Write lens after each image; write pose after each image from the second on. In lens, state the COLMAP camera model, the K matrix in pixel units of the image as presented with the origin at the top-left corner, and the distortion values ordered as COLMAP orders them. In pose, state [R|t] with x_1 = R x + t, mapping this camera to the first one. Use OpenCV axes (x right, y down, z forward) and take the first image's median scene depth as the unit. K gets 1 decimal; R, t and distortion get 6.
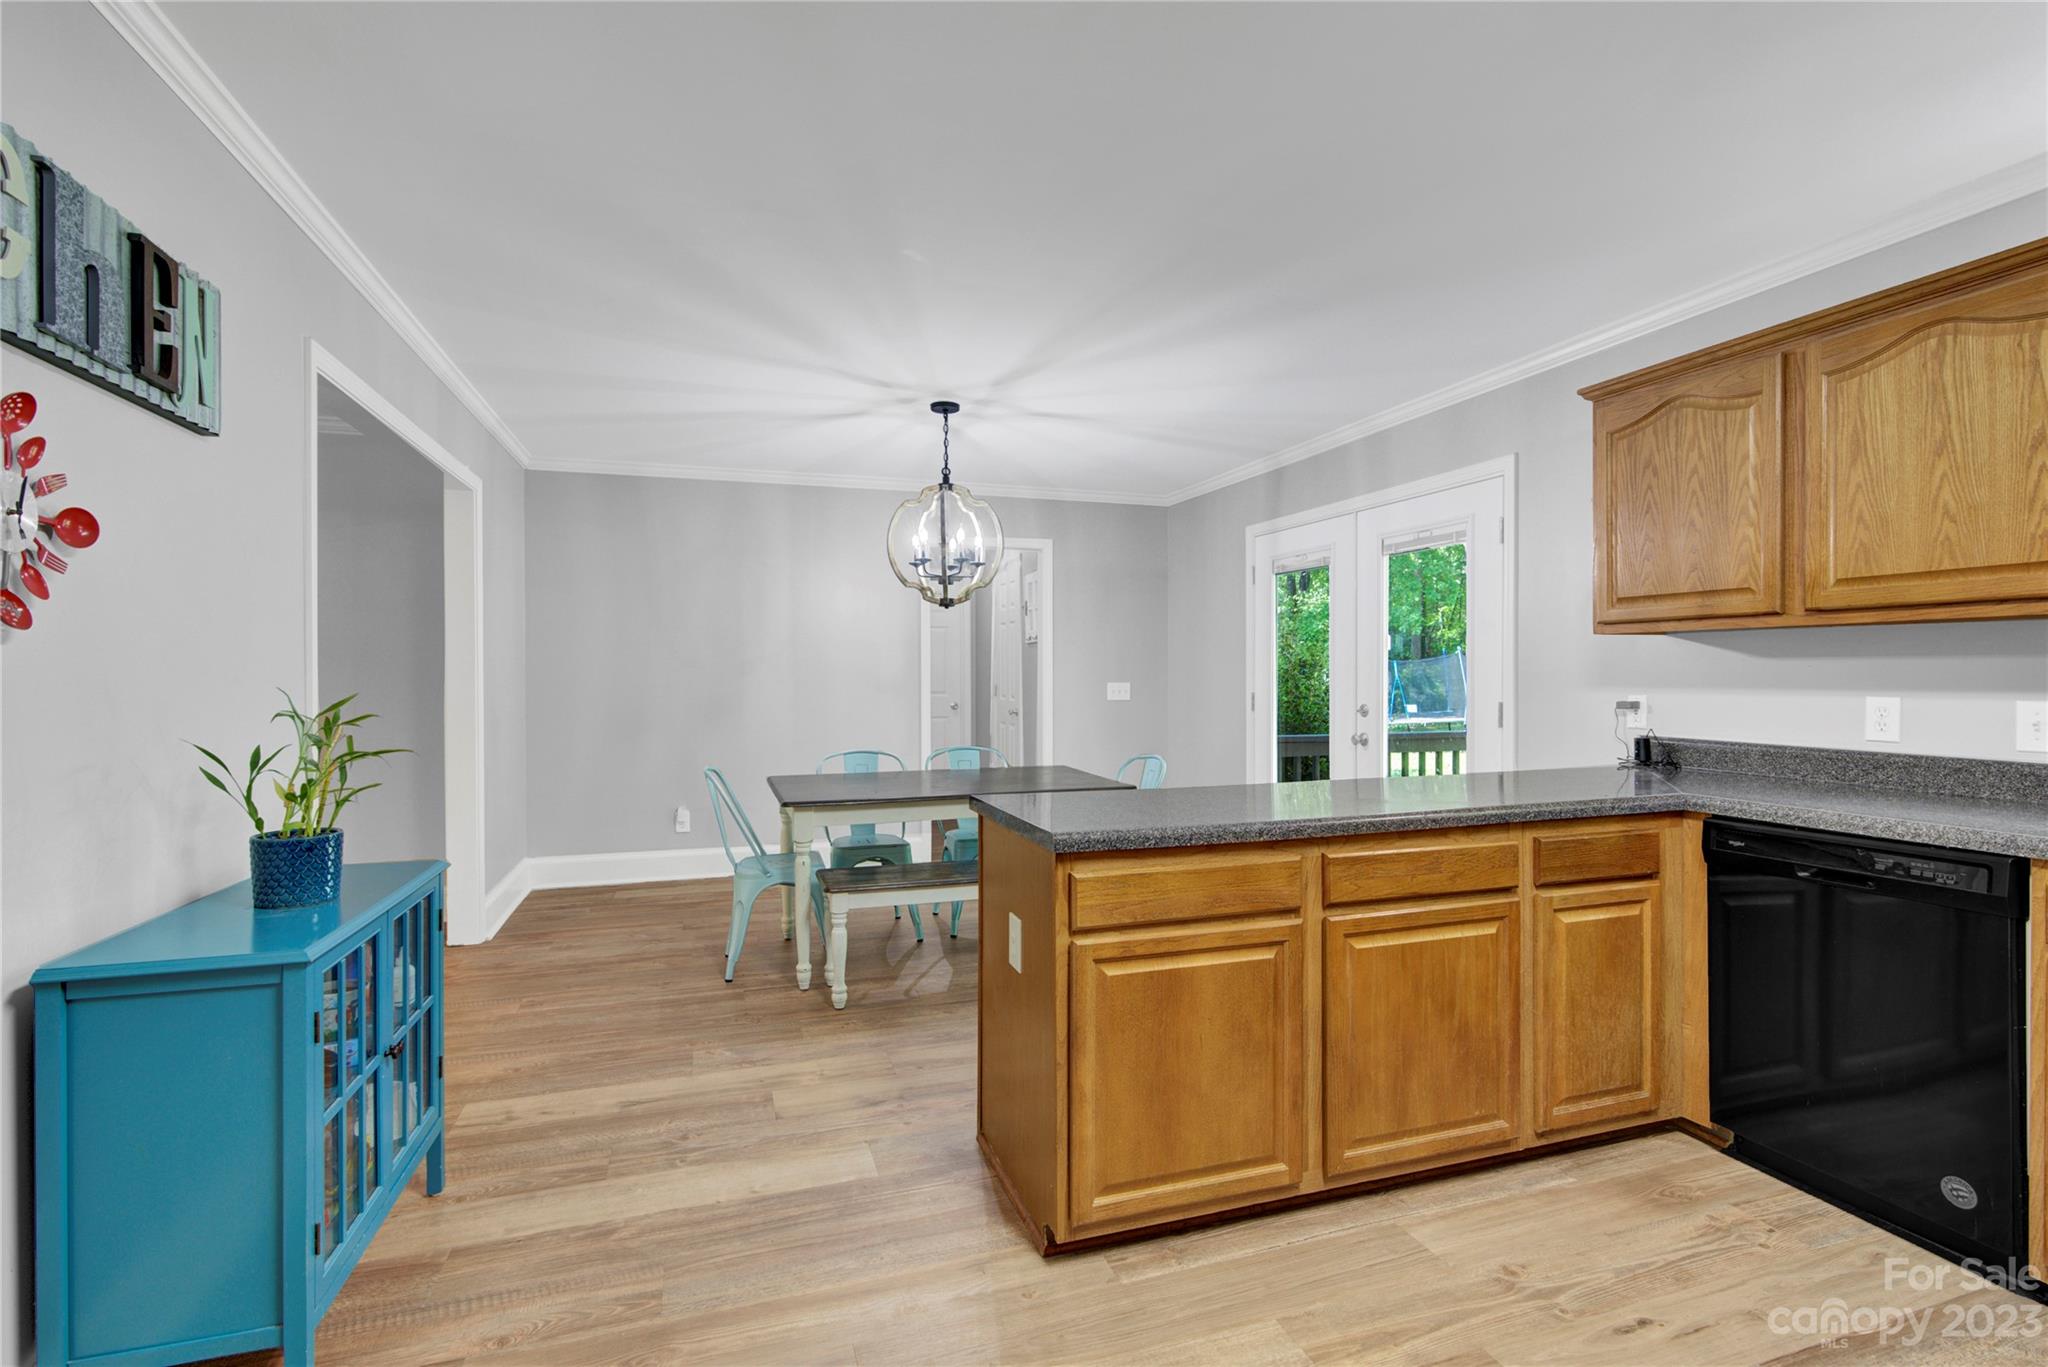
lens RADIAL K [[947.2, 0, 1026.3], [0, 947.2, 683.3], [0, 0, 1]] dist [0.004599, 0.000610]
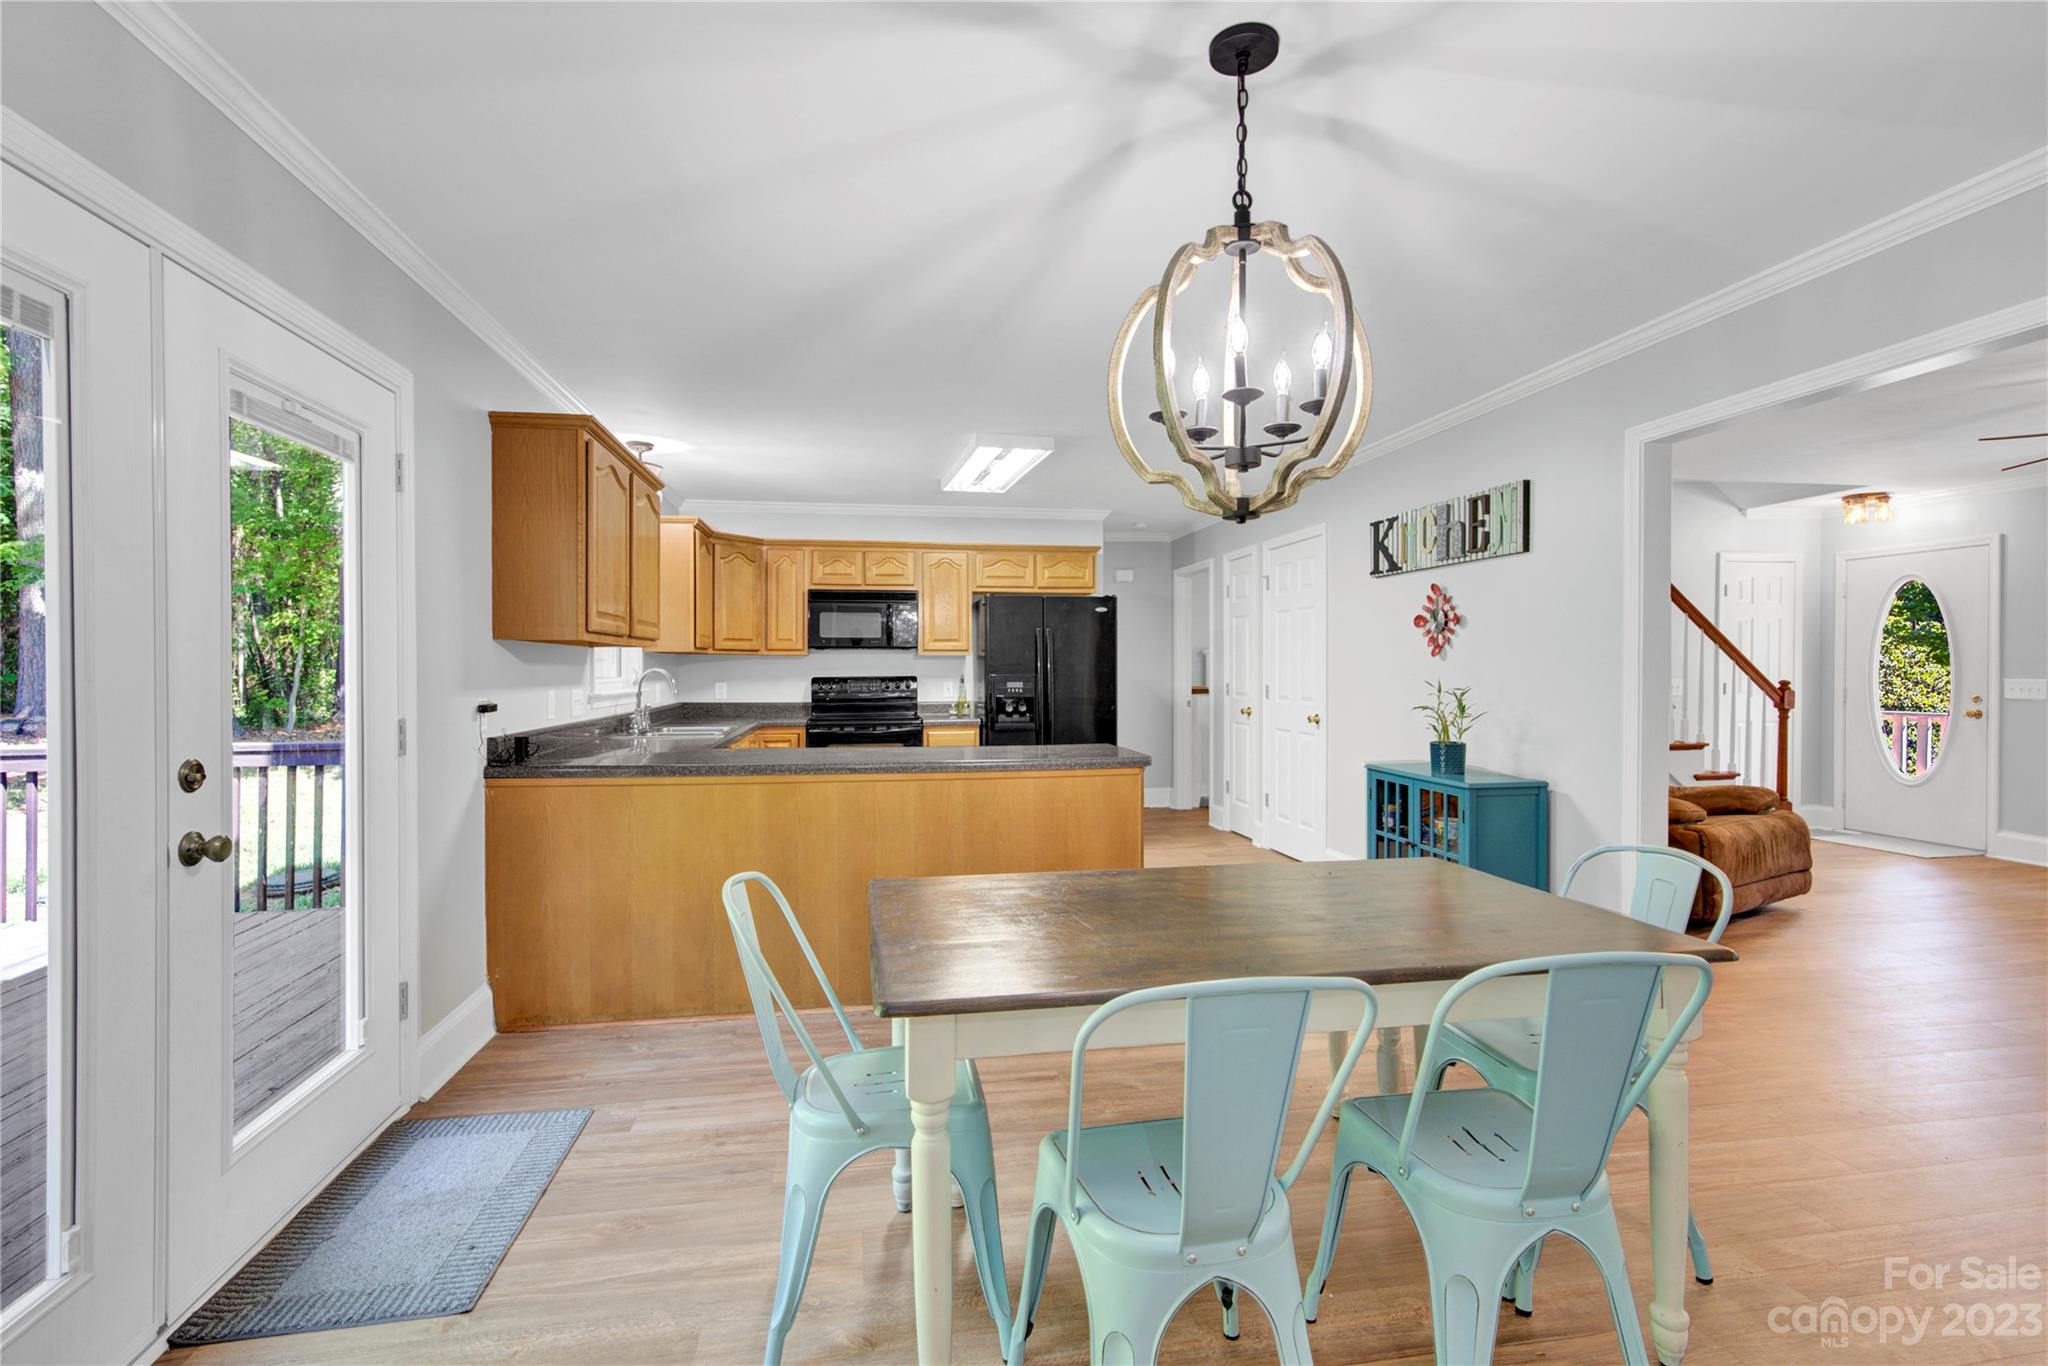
lens RADIAL K [[947.2, 0, 1026.3], [0, 947.2, 682.8], [0, 0, 1]] dist [0.004599, 0.000610]
pose [[-0.988992, 0.001618, 0.147962, -0.092589], [0.005525, 0.999647, 0.025998, -0.034736], [-0.147868, 0.026529, -0.988651, 2.541365]]
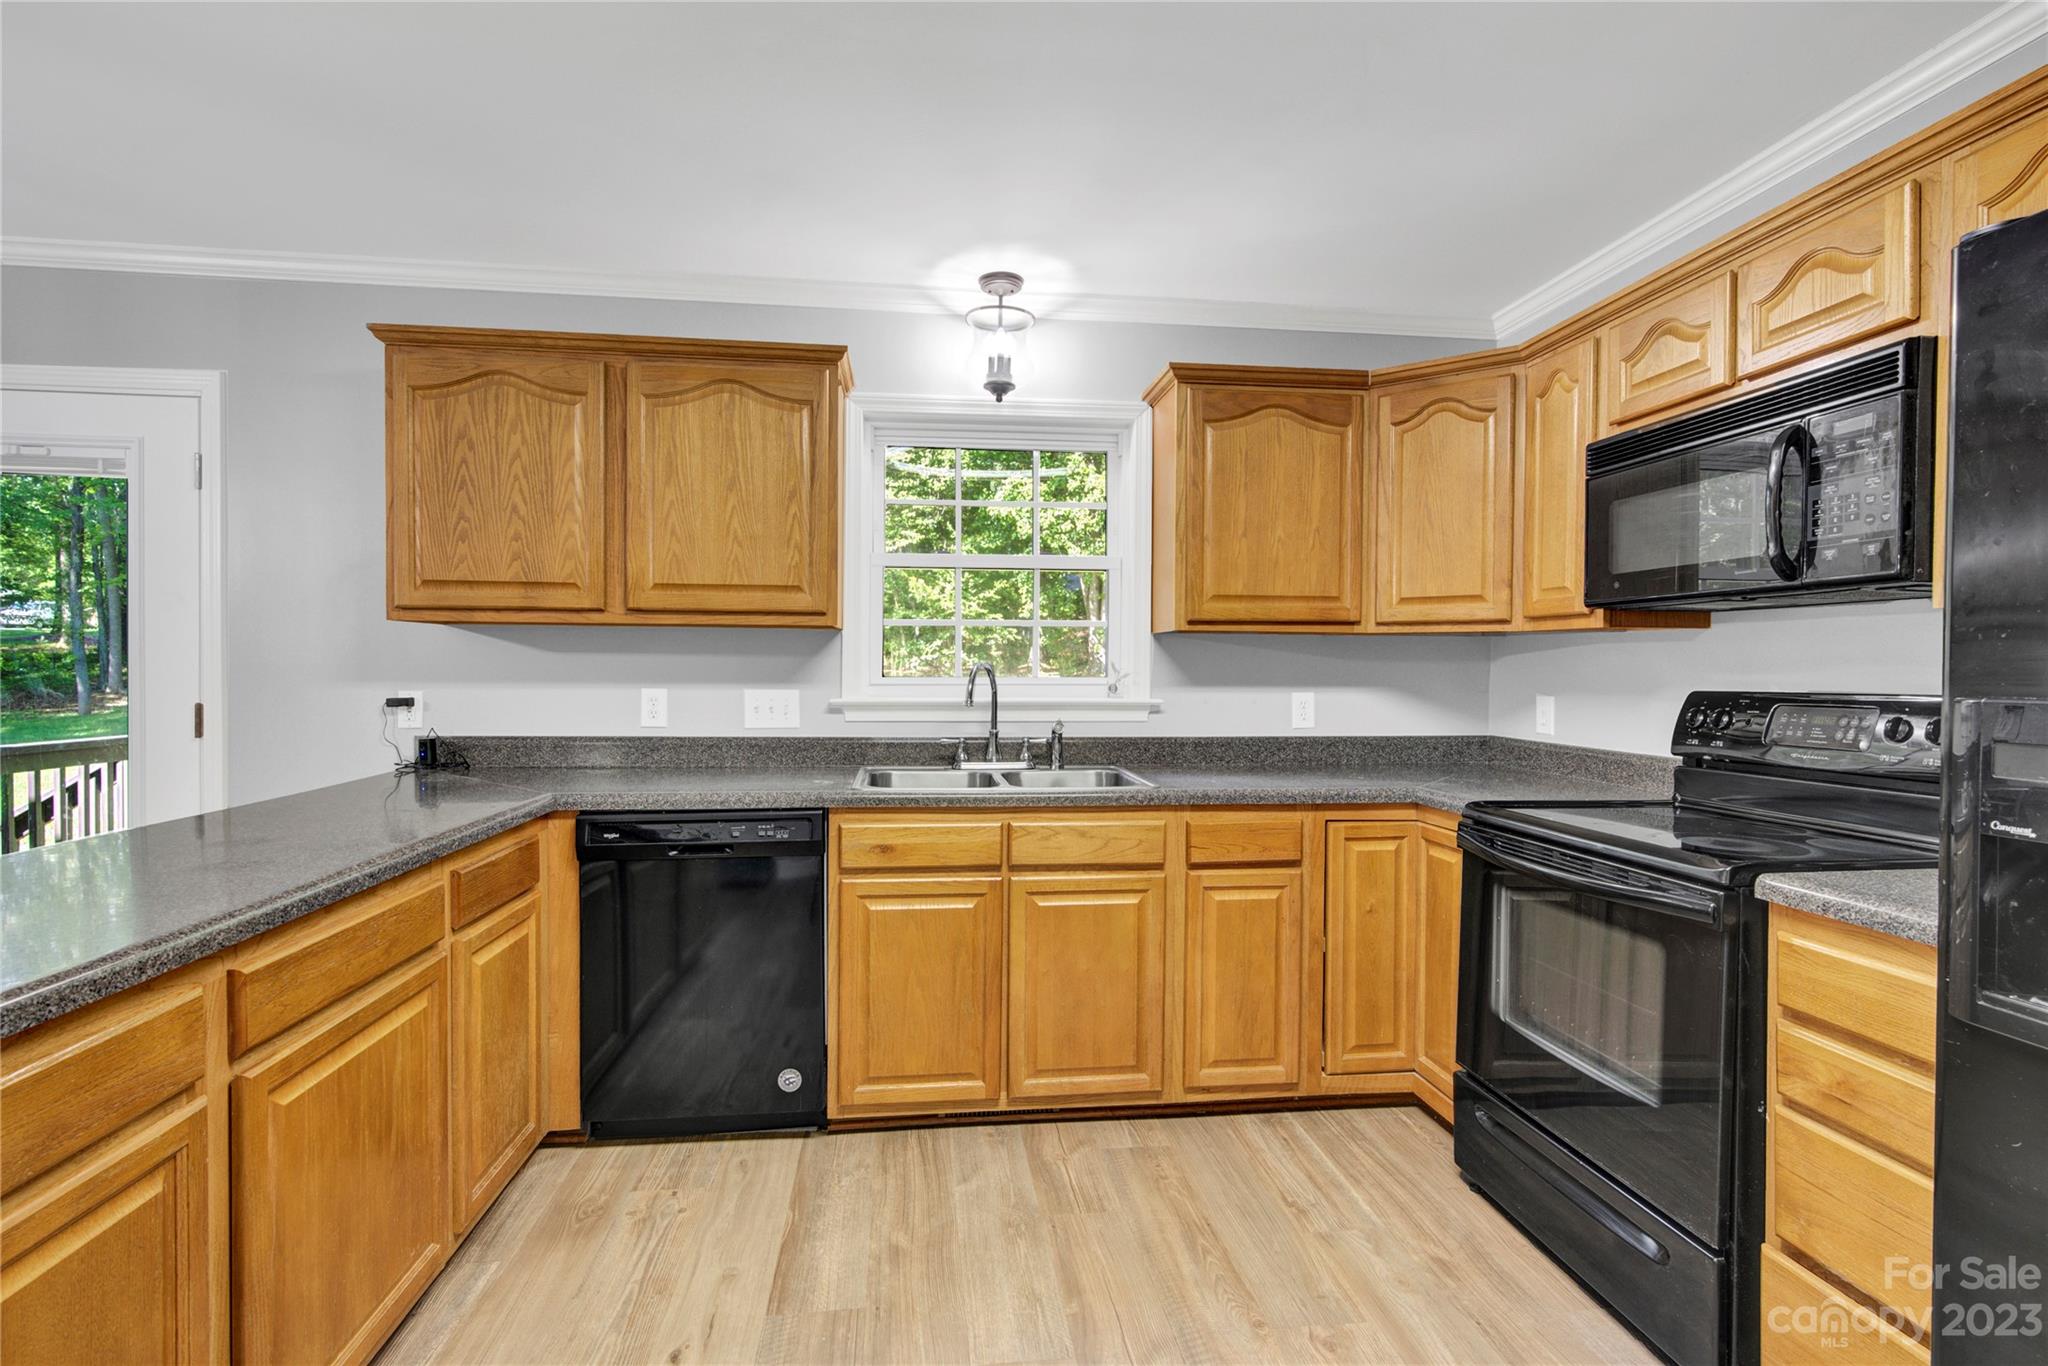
lens RADIAL K [[945.8, 0, 1021.1], [0, 945.8, 682.3], [0, 0, 1]] dist [0.000311, 0.001418]
pose [[0.203823, -0.010909, 0.978947, -0.142387], [0.003195, 0.999940, 0.010477, -0.003960], [-0.979003, 0.000992, 0.203845, 0.349164]]
